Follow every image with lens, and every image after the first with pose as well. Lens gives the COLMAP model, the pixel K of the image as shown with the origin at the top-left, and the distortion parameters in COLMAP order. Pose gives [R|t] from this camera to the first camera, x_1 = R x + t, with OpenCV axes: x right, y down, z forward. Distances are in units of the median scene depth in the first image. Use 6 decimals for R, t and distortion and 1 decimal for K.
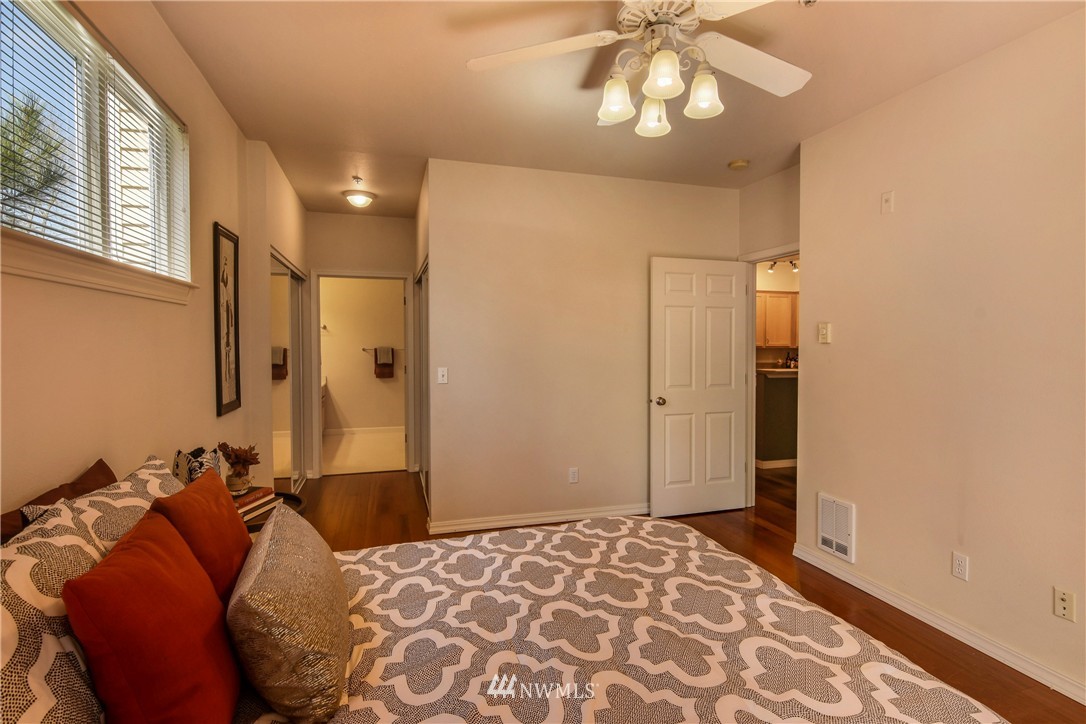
lens RADIAL K [[531.8, 0, 543.0], [0, 531.8, 362.0], [0, 0, 1]] dist [-0.000087, -0.001254]
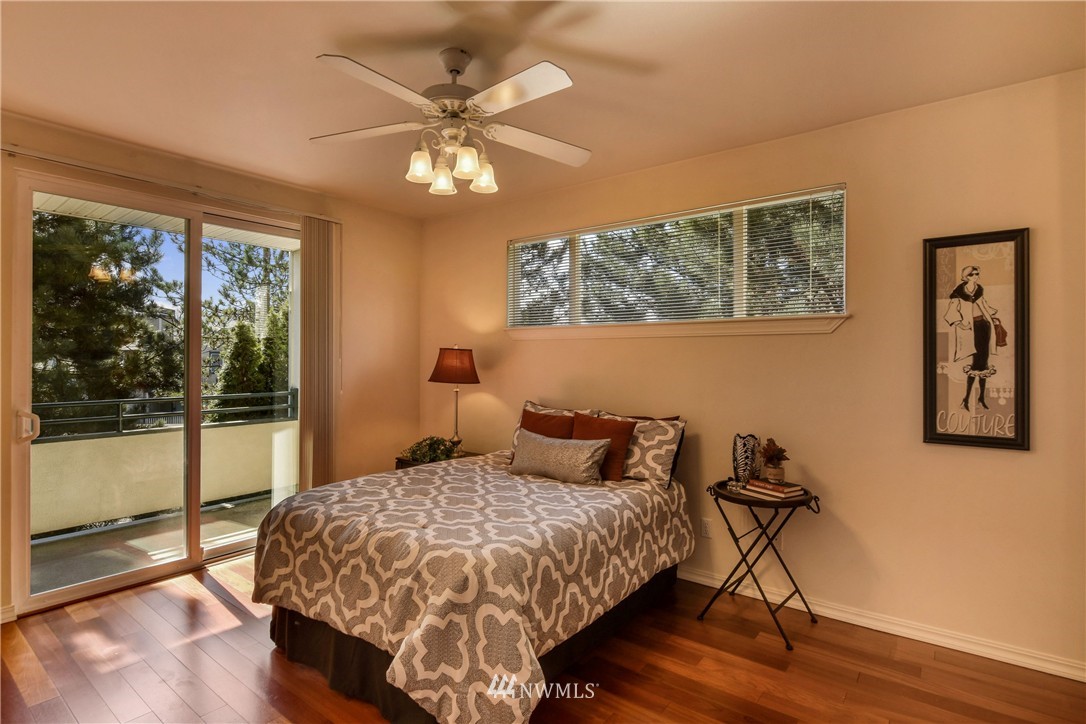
lens RADIAL K [[531.8, 0, 543.0], [0, 531.8, 362.0], [0, 0, 1]] dist [-0.000087, -0.001254]
pose [[-0.808460, -0.003554, -0.588541, 0.575464], [-0.029390, 0.998978, 0.034339, -0.061469], [0.587817, 0.045059, -0.807738, 1.549875]]
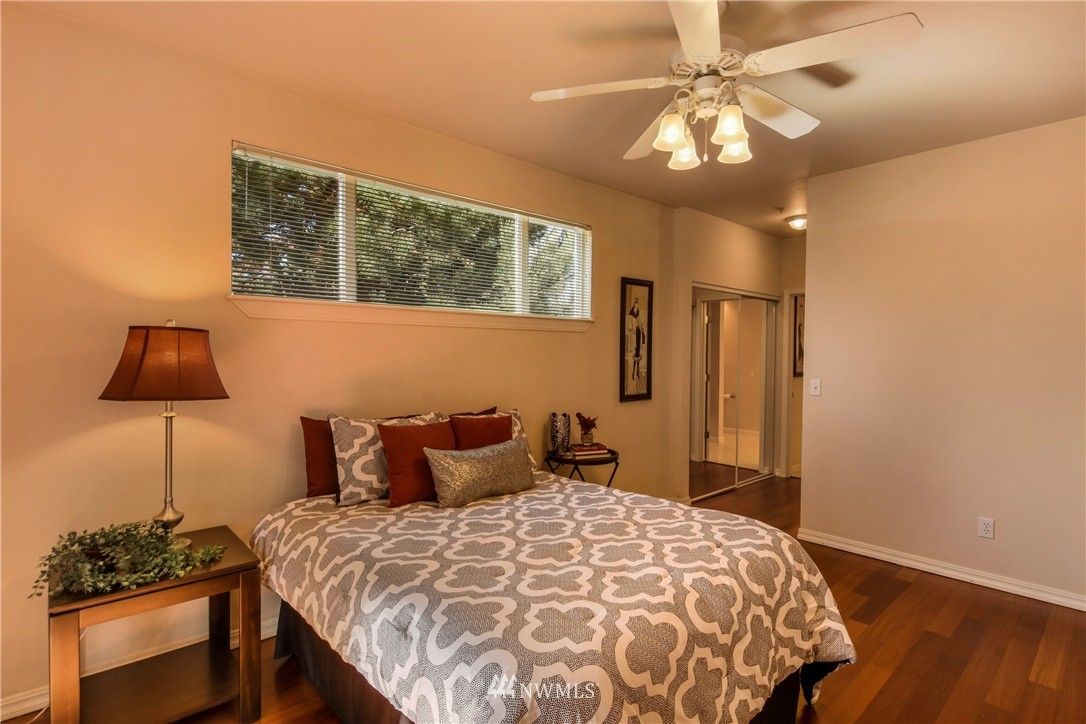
lens RADIAL K [[531.8, 0, 543.0], [0, 531.8, 362.0], [0, 0, 1]] dist [-0.000087, -0.001254]
pose [[0.423946, 0.012032, -0.905607, 0.795427], [-0.034692, 0.999394, -0.002962, -0.001978], [0.905023, 0.032673, 0.424107, 0.148130]]
